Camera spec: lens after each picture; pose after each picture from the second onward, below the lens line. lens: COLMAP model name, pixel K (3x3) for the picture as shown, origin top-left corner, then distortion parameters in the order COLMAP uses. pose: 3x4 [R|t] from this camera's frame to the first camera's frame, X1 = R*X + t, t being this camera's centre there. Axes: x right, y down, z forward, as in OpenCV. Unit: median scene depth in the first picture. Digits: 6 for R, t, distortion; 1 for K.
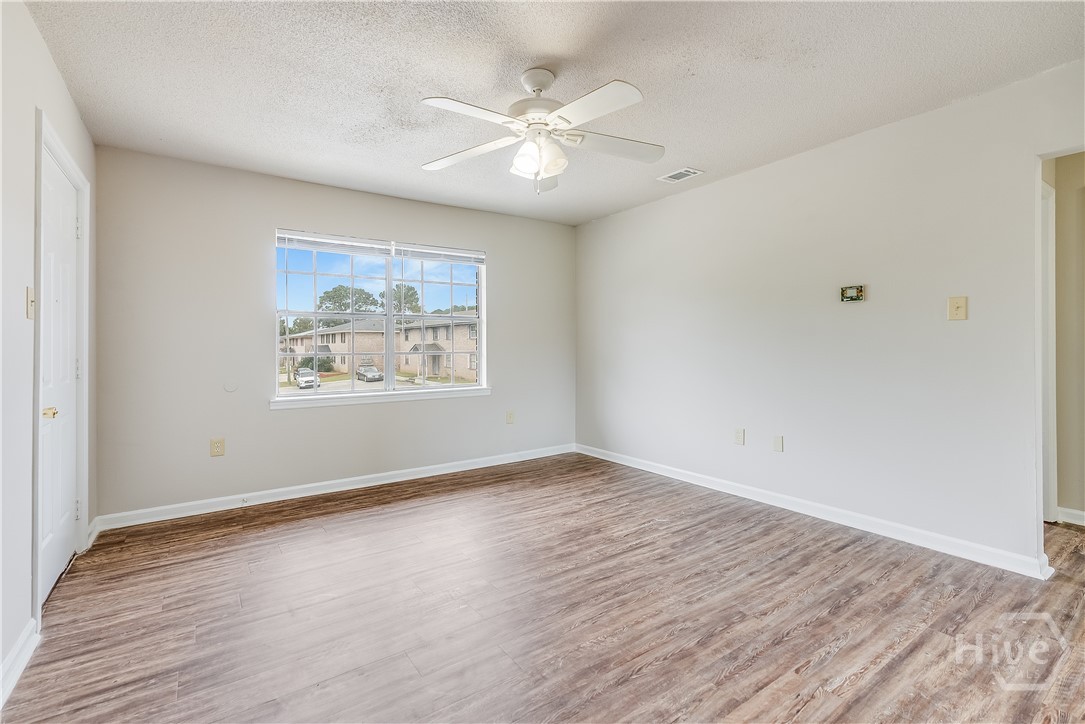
lens RADIAL K [[486.5, 0, 537.8], [0, 486.5, 352.9], [0, 0, 1]] dist [0.000102, 0.000823]
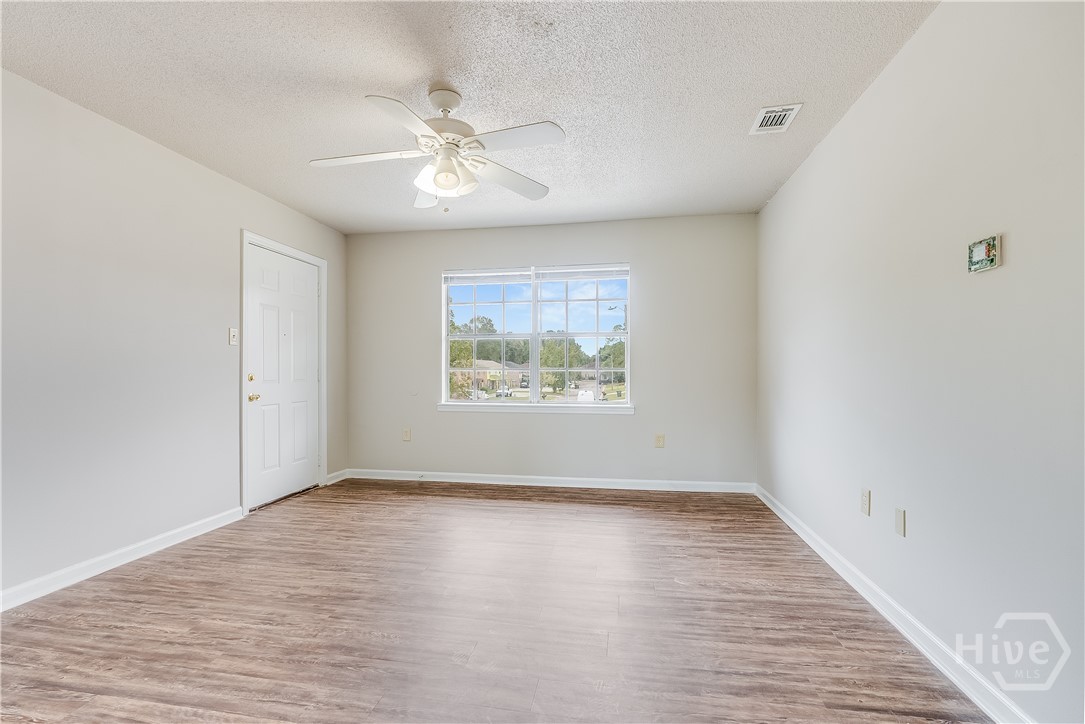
lens RADIAL K [[494.1, 0, 541.5], [0, 494.1, 384.2], [0, 0, 1]] dist [-0.010111, 0.000241]
pose [[0.711346, 0.027497, -0.702304, 0.644066], [-0.013563, 0.999585, 0.025398, 0.008835], [0.702711, -0.008541, 0.711424, 0.282757]]
